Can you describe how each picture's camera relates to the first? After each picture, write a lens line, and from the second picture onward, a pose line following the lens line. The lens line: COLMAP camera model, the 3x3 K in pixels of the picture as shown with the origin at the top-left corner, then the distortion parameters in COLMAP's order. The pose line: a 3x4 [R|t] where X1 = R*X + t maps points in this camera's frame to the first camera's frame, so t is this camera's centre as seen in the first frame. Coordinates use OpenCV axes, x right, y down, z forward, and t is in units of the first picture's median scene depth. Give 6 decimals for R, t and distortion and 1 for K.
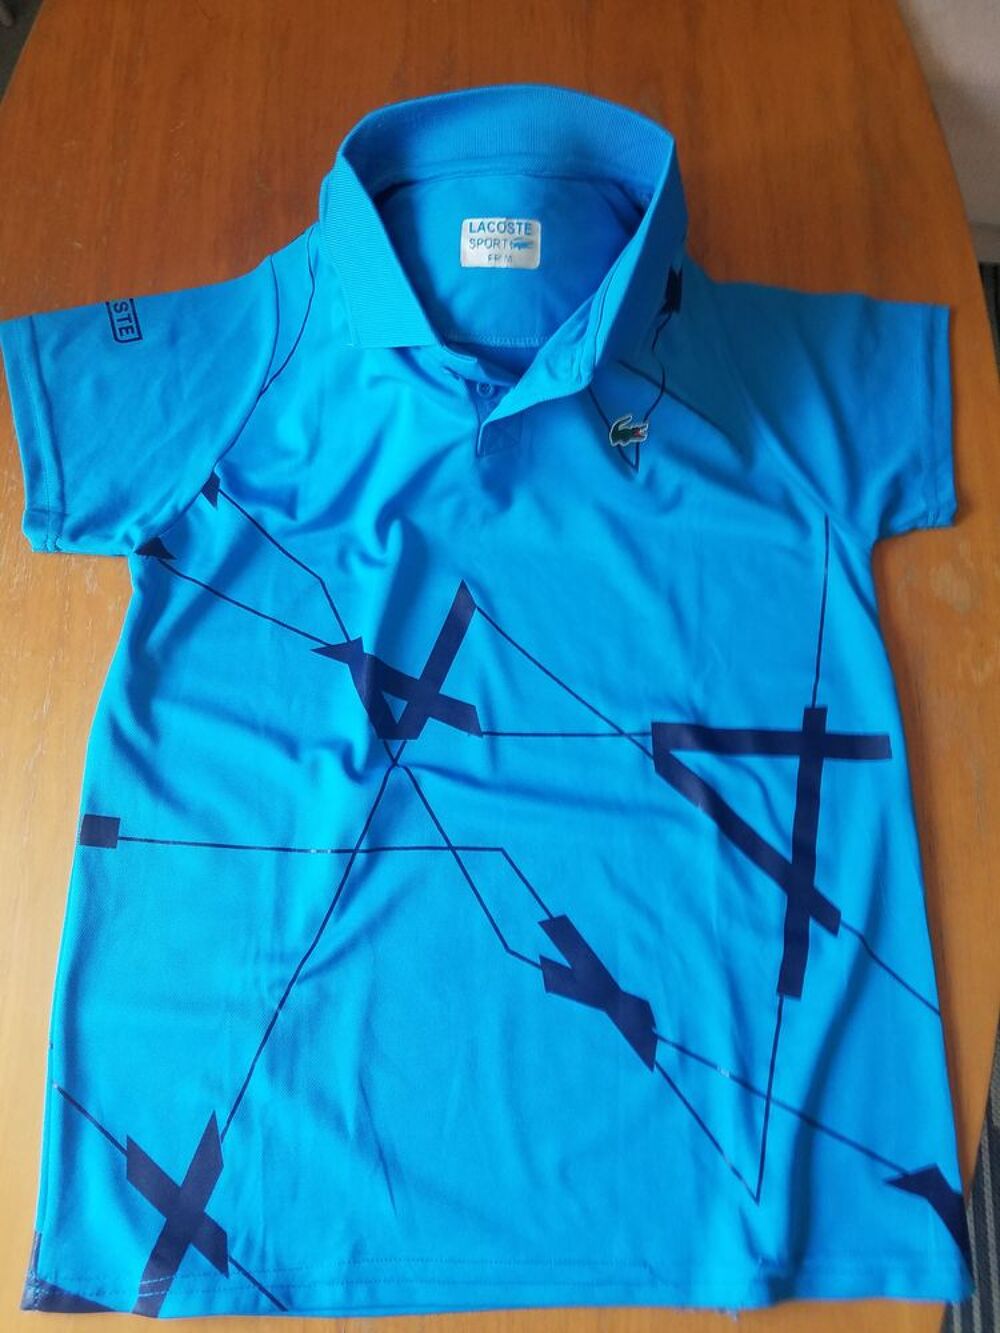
lens RADIAL K [[1011.1, 0, 500.0], [0, 1011.1, 666.5], [0, 0, 1]] dist [0.154583, -0.243416]
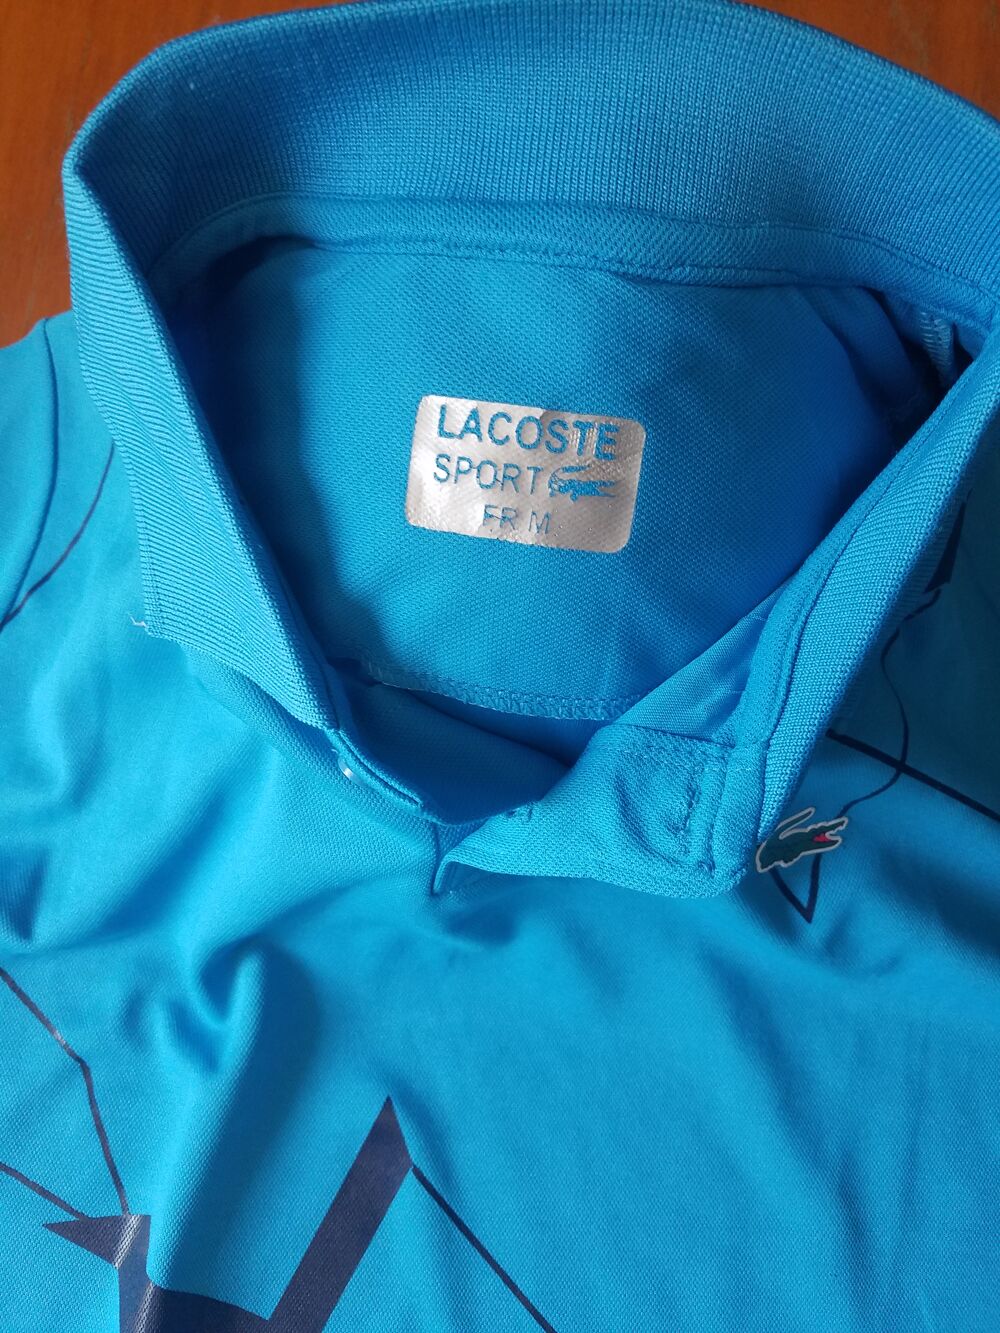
lens RADIAL K [[1011.1, 0, 500.0], [0, 1011.1, 666.5], [0, 0, 1]] dist [0.154583, -0.243416]
pose [[0.992564, 0.110014, -0.052085, 0.017296], [-0.102044, 0.985351, 0.136642, -0.386313], [0.066354, -0.130311, 0.989250, 0.642848]]
